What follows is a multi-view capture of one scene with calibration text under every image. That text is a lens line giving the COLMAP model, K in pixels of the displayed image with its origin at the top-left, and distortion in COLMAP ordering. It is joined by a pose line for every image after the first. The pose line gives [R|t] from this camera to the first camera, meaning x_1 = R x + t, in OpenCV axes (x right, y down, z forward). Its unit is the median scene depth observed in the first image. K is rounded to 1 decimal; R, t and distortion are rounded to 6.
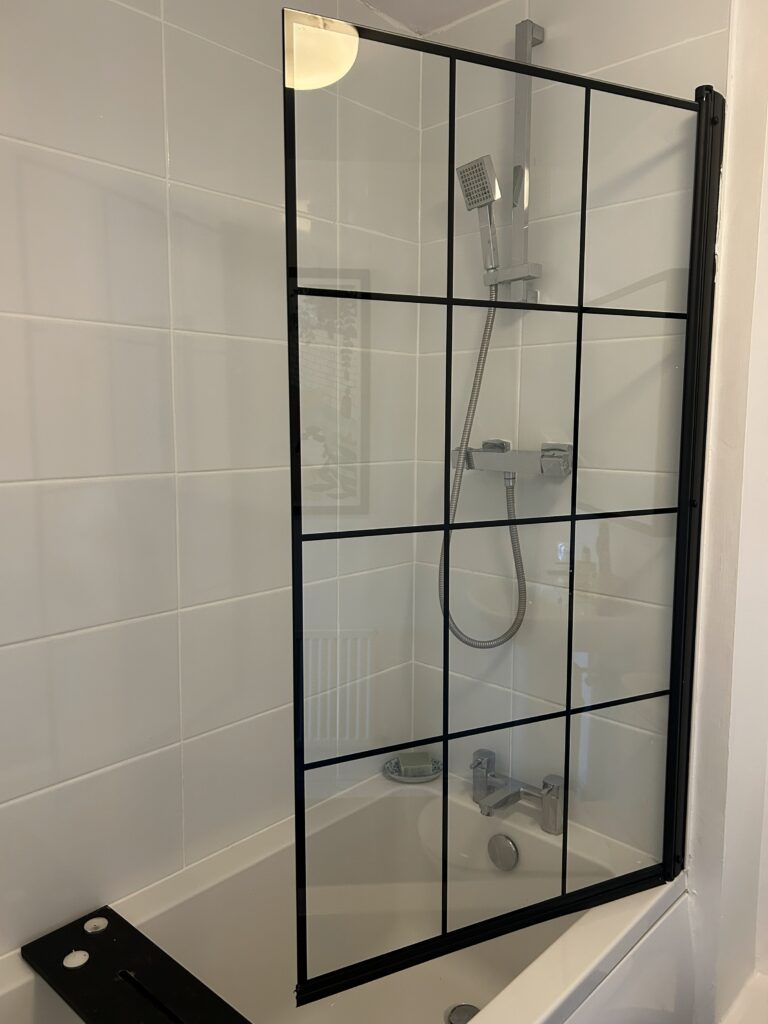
lens RADIAL K [[771.1, 0, 376.2], [0, 771.1, 509.5], [0, 0, 1]] dist [0.066226, -0.069914]
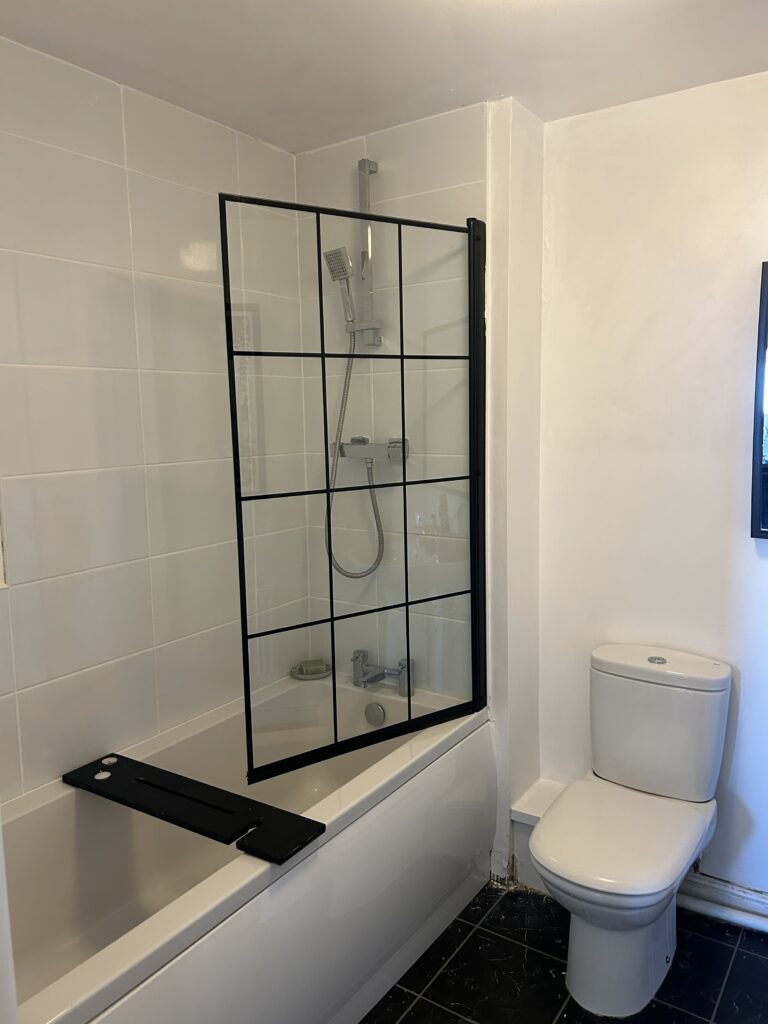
lens RADIAL K [[771.1, 0, 376.2], [0, 771.1, 509.5], [0, 0, 1]] dist [0.066226, -0.069914]
pose [[0.987932, -0.043510, 0.148651, -0.040855], [0.042837, 0.999052, 0.007723, 0.042492], [-0.148846, -0.001262, 0.988860, -0.503802]]
